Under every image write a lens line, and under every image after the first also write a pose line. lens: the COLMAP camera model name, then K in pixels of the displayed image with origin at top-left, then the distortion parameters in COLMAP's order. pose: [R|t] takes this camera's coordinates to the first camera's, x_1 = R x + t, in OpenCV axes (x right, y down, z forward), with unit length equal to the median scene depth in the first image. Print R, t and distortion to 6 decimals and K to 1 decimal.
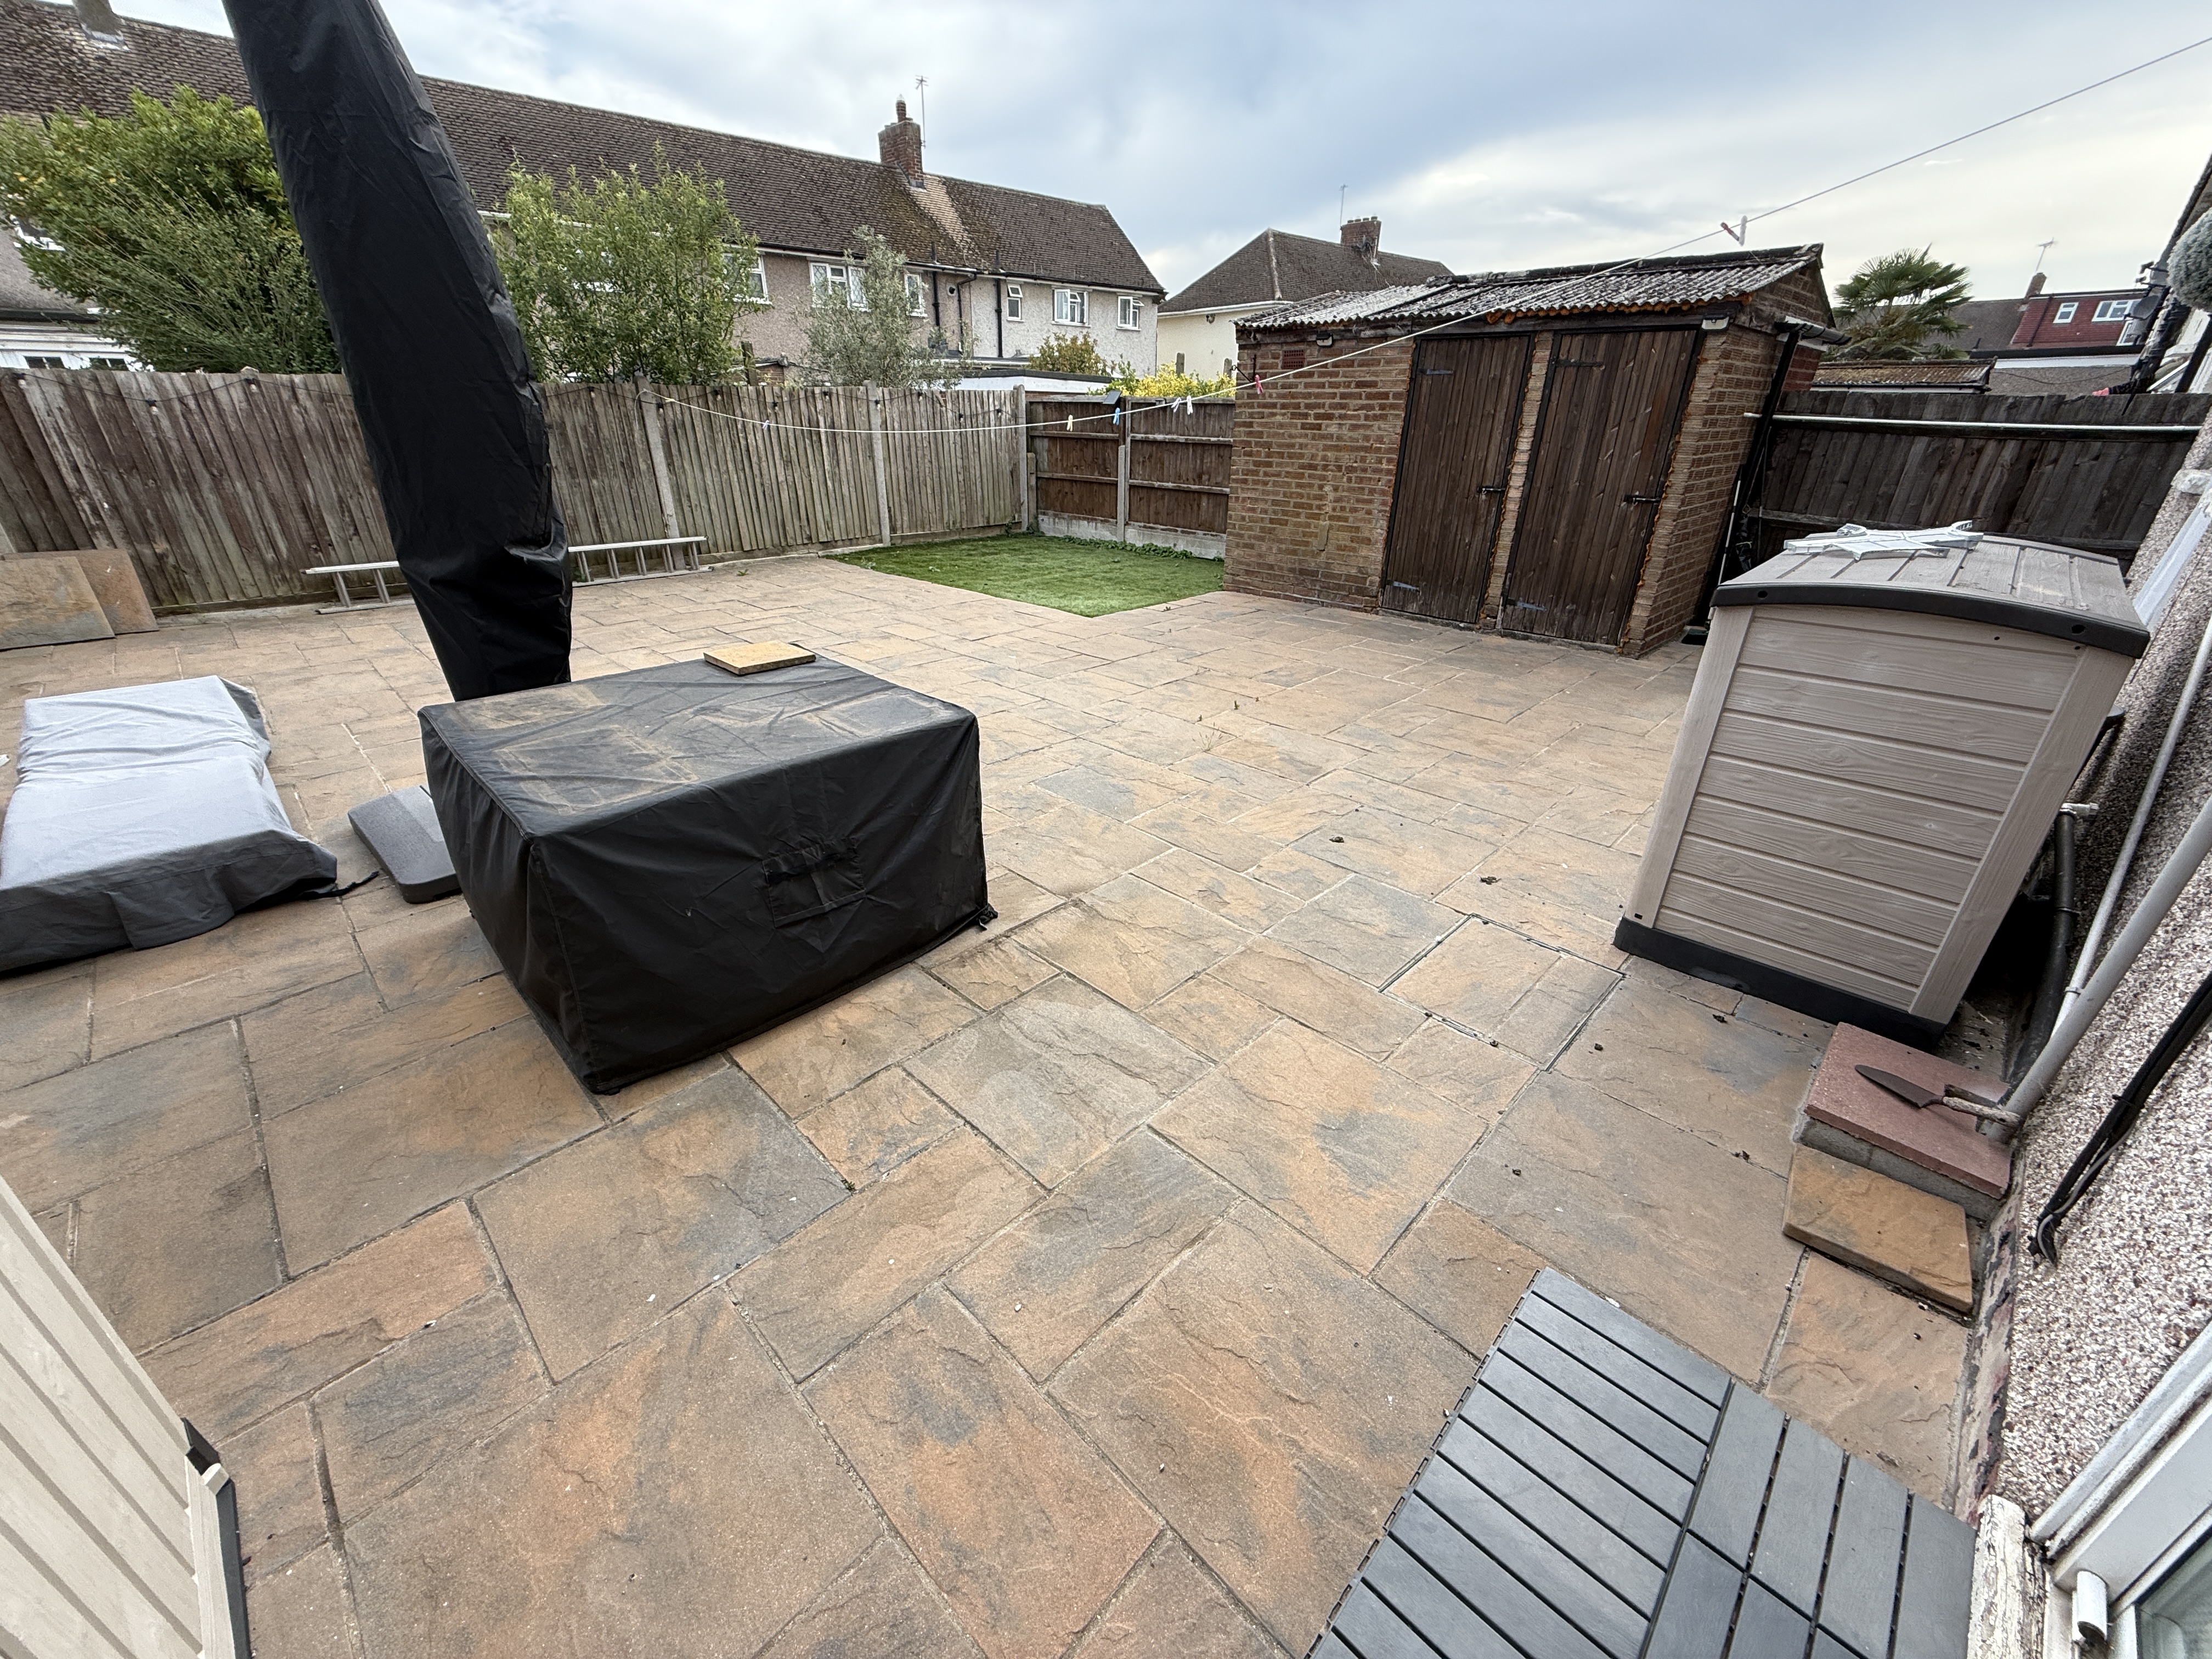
lens RADIAL K [[875.6, 0, 1101.5], [0, 875.6, 833.8], [0, 0, 1]] dist [0.000511, 0.000092]
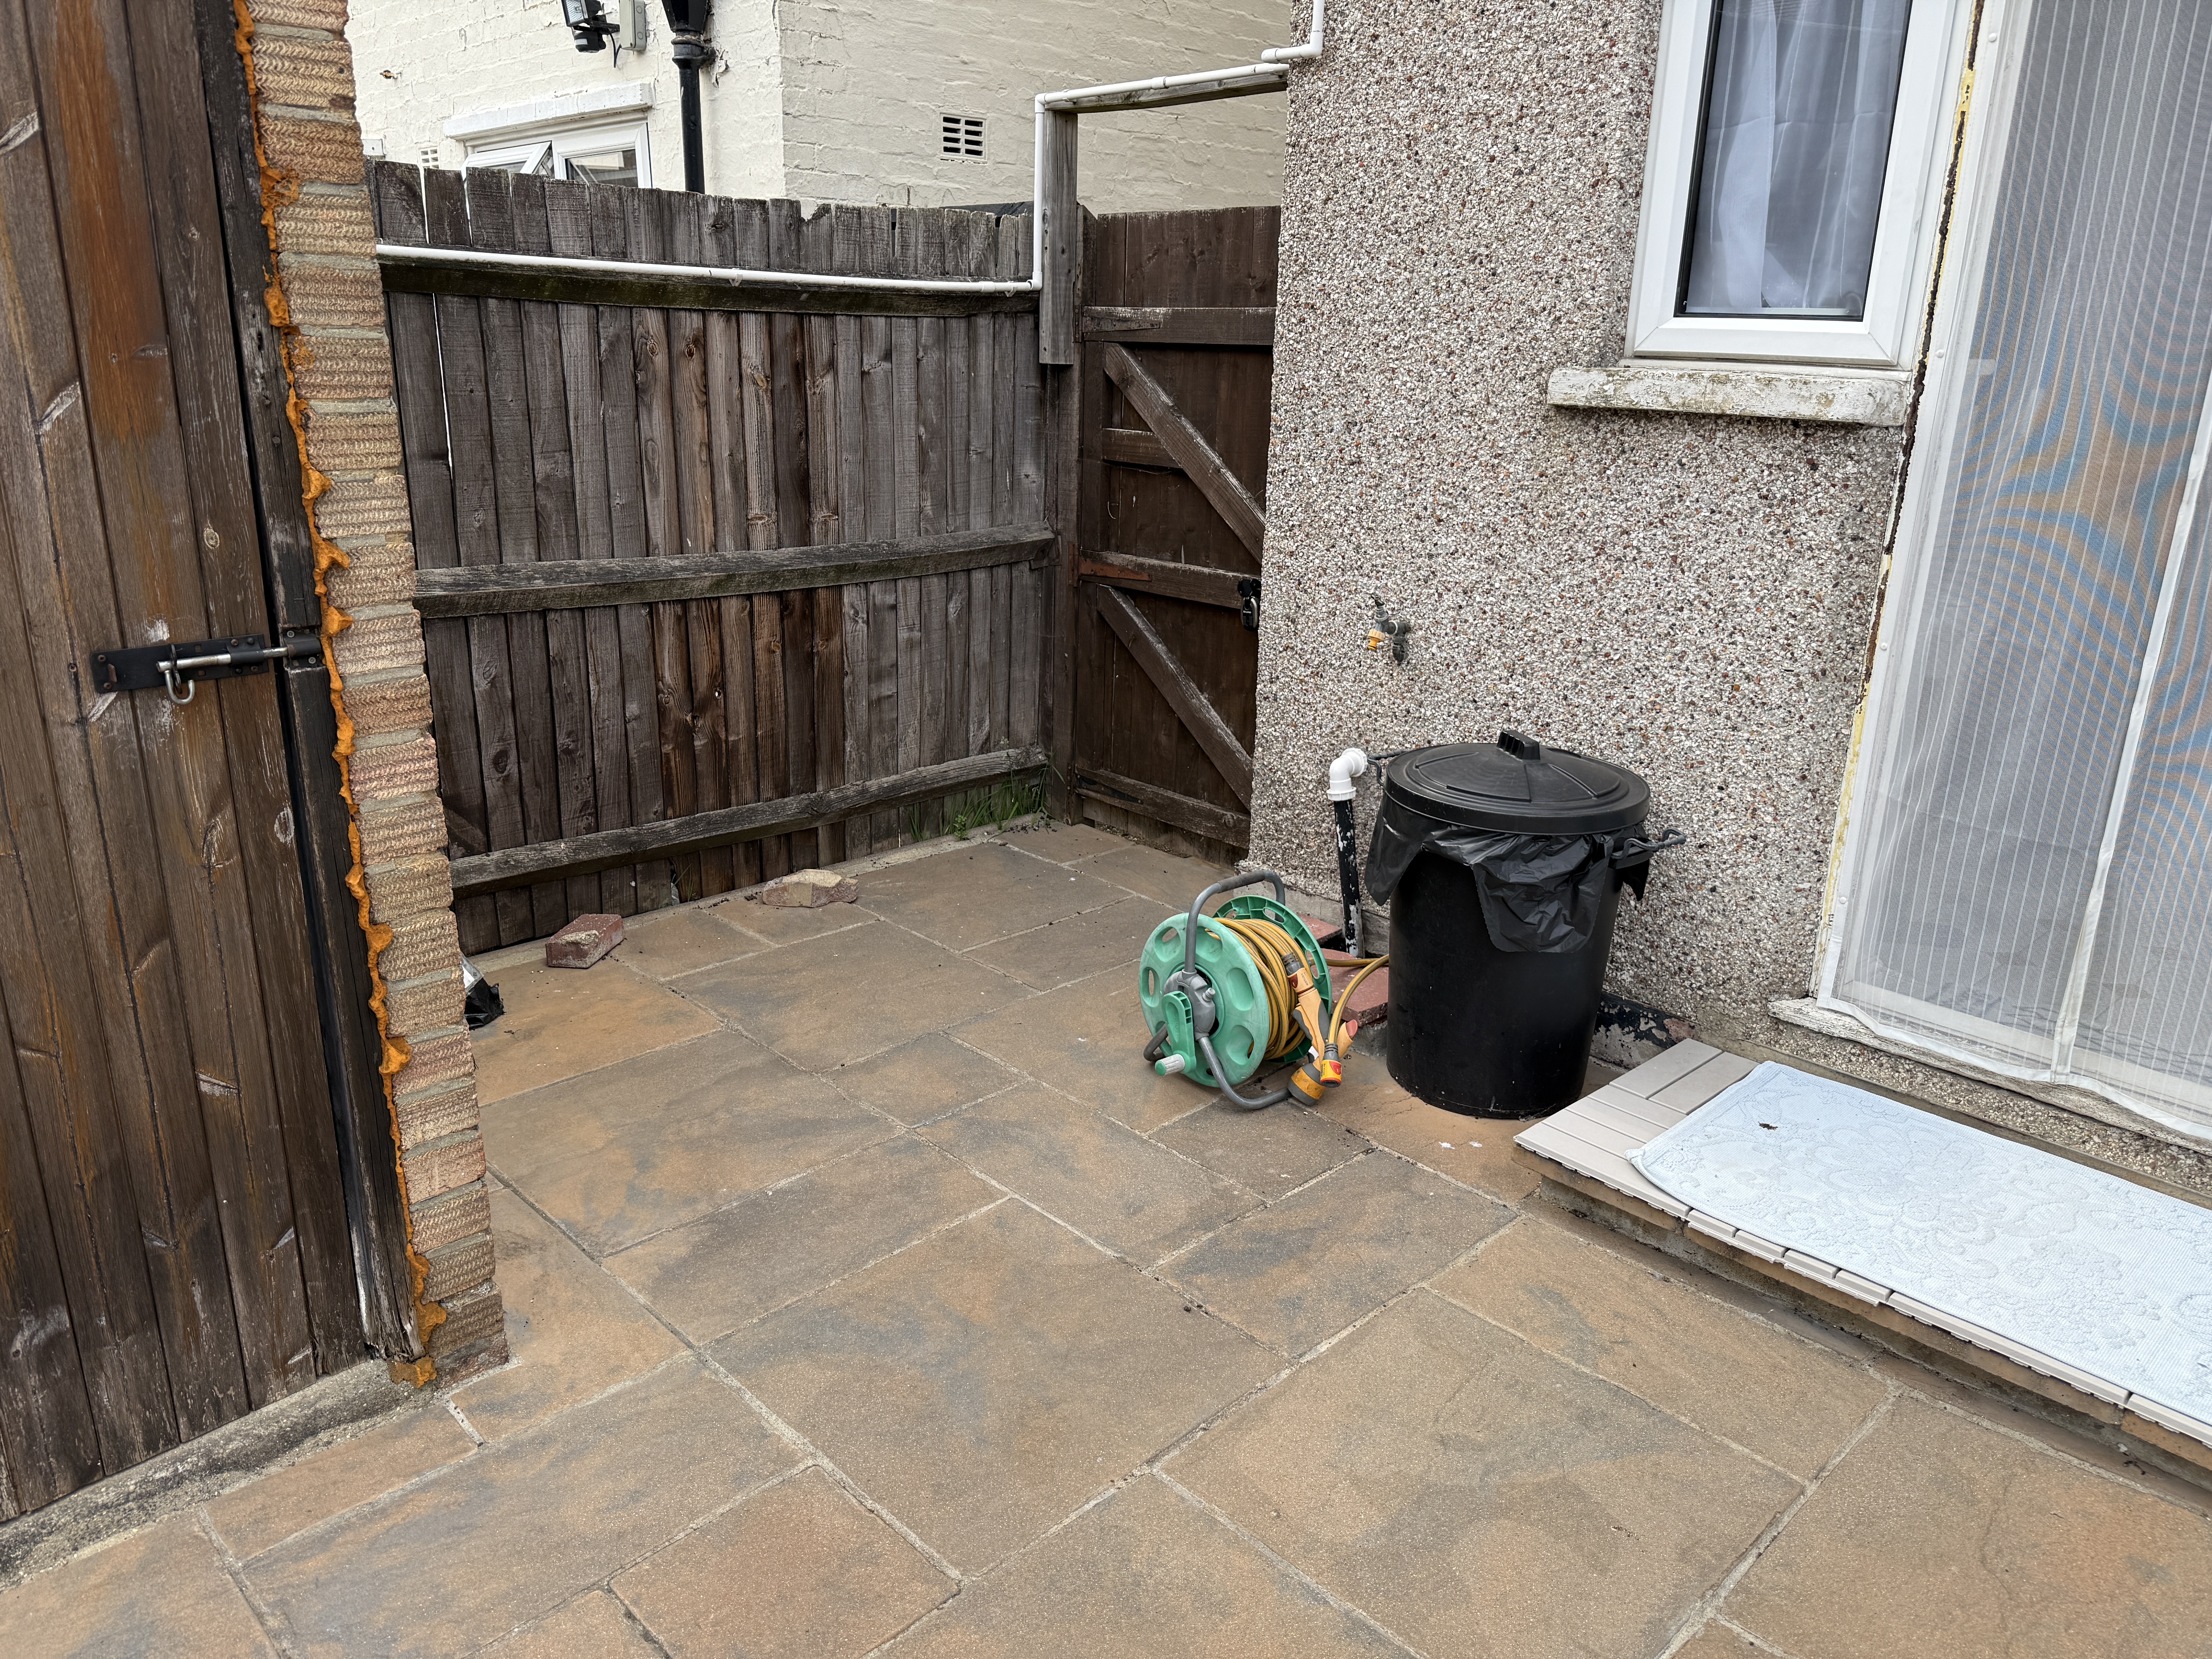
lens RADIAL K [[1566.1, 0, 1104.5], [0, 1566.1, 832.2], [0, 0, 1]] dist [0.038427, 0.000451]
pose [[0.024609, -0.317490, 0.947942, 0.257190], [0.426269, 0.861040, 0.277318, -0.291529], [-0.904261, 0.397254, 0.156526, 0.647300]]
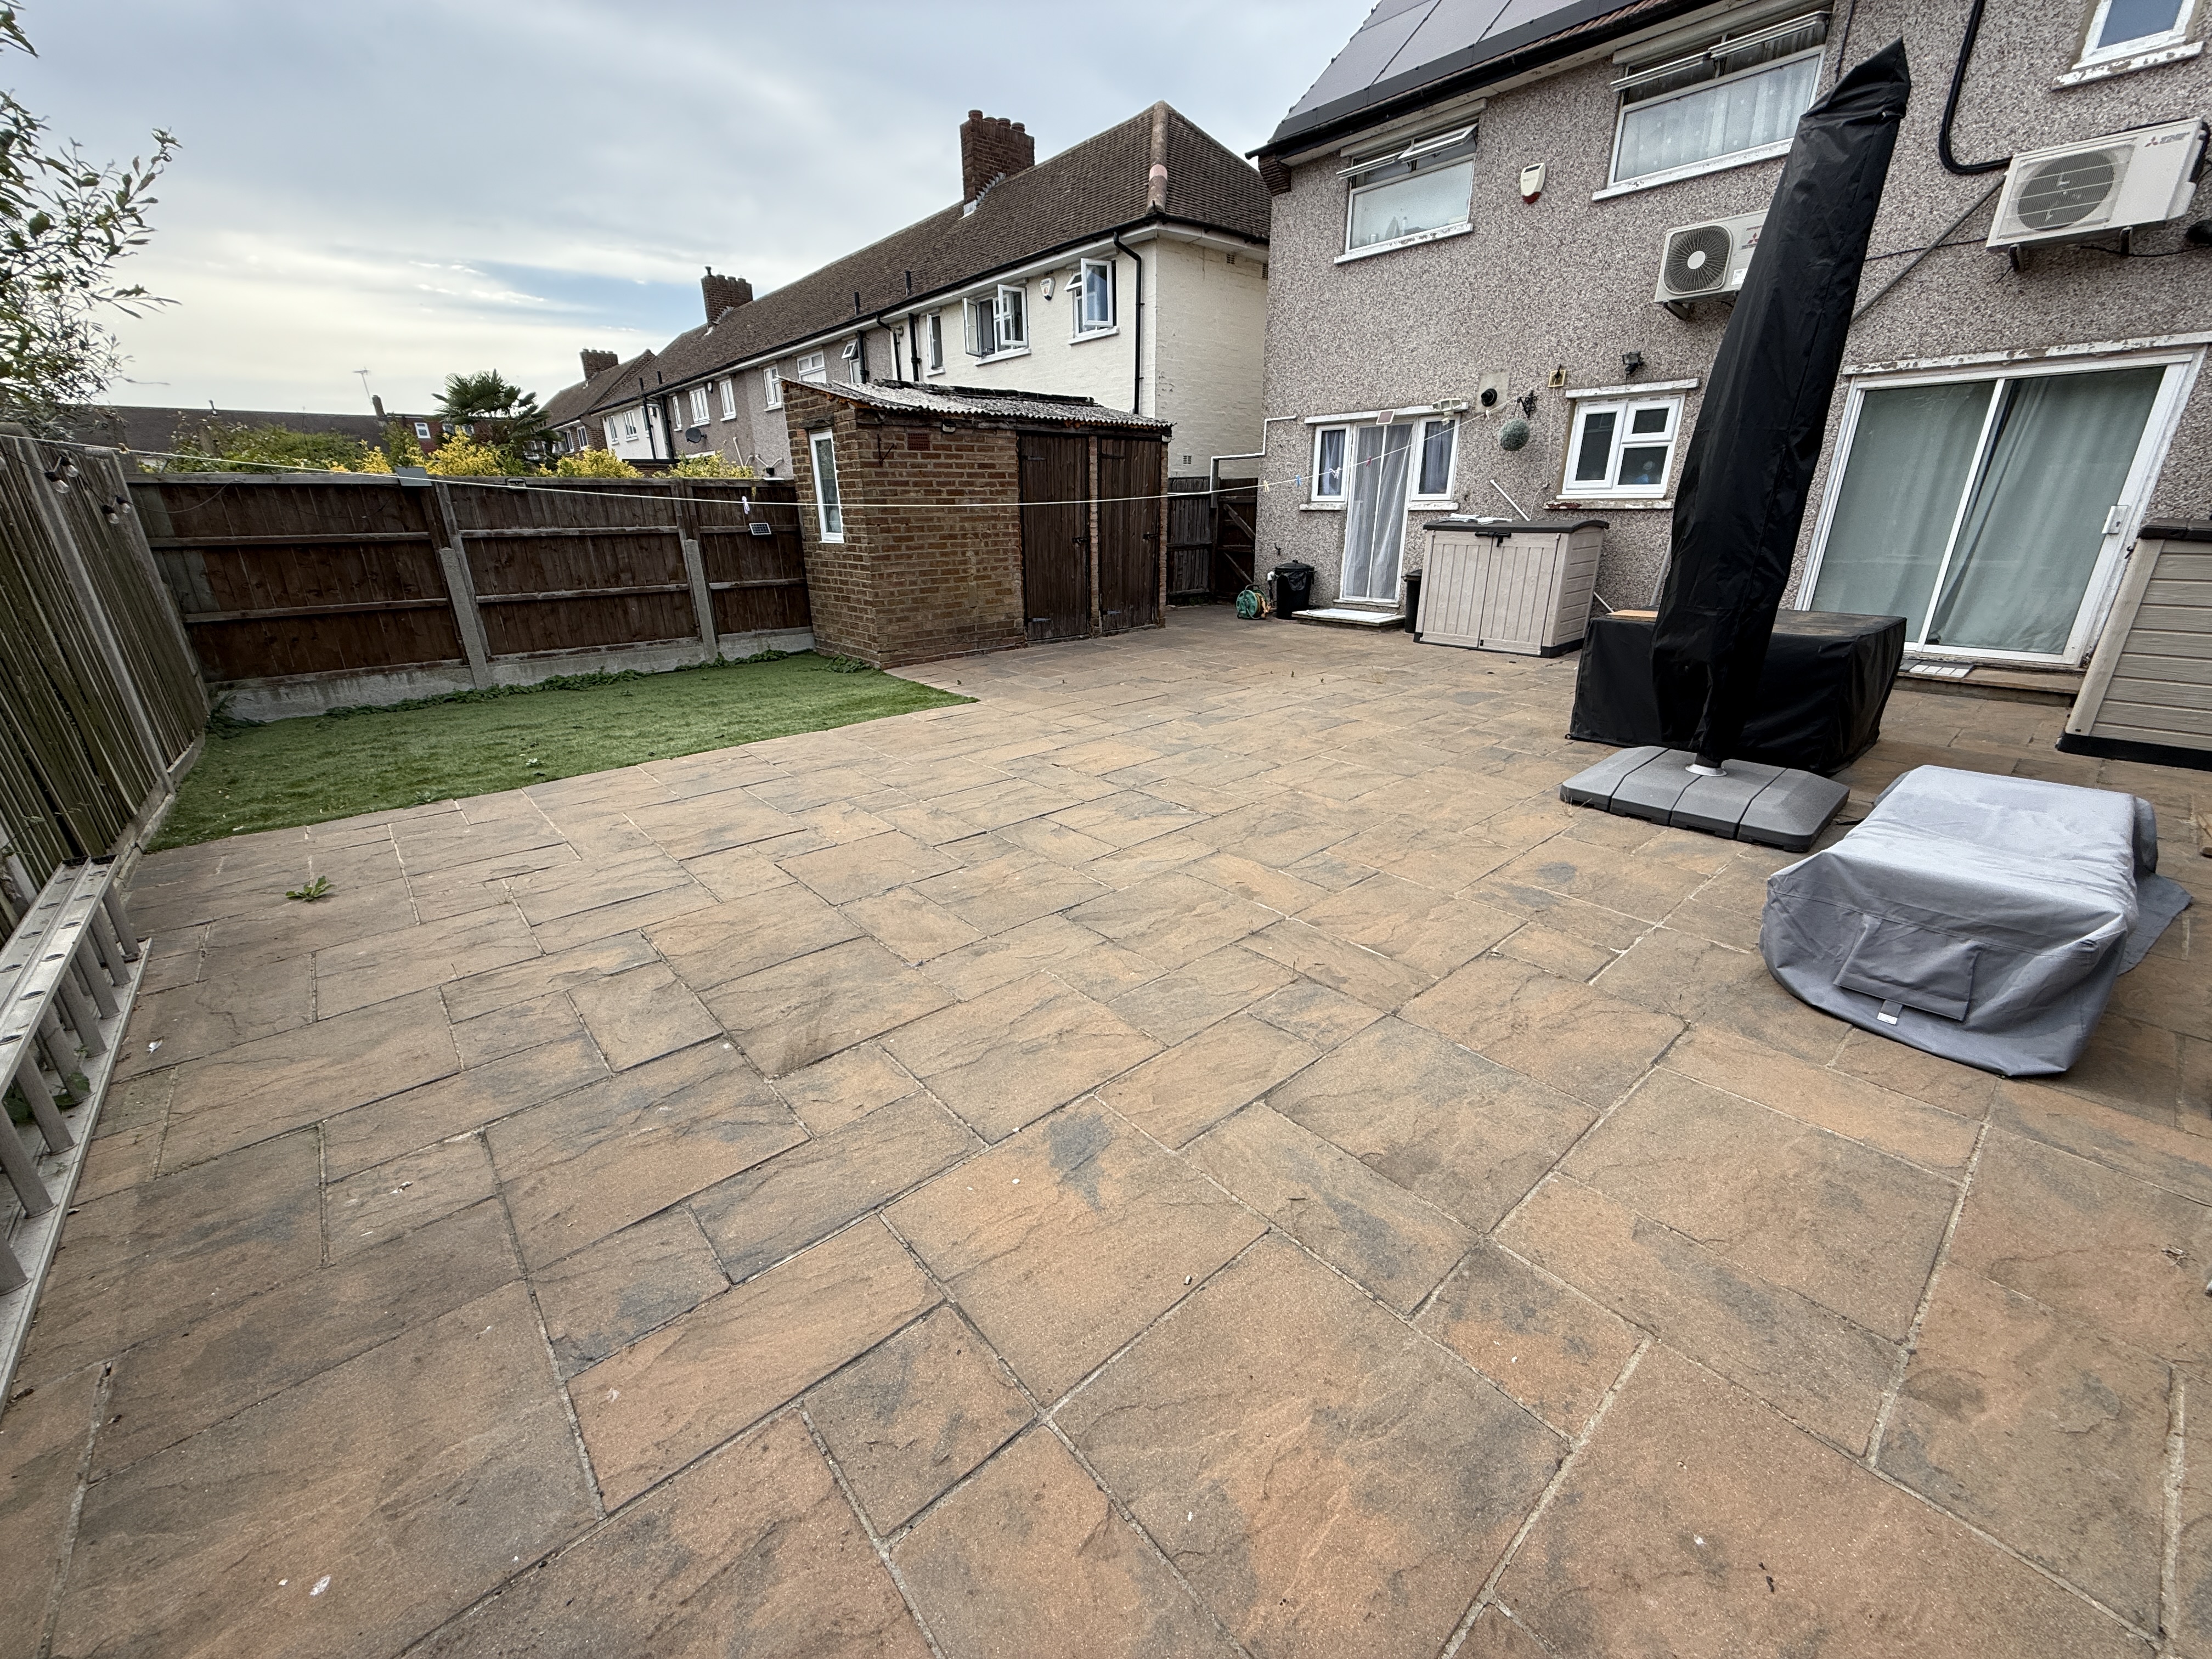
lens RADIAL K [[875.6, 0, 1101.8], [0, 875.6, 832.4], [0, 0, 1]] dist [0.000511, 0.000092]
pose [[0.072057, -0.359314, 0.930431, -0.932526], [0.451986, 0.843336, 0.290676, -0.347598], [-0.889110, 0.399596, 0.223173, 0.750460]]
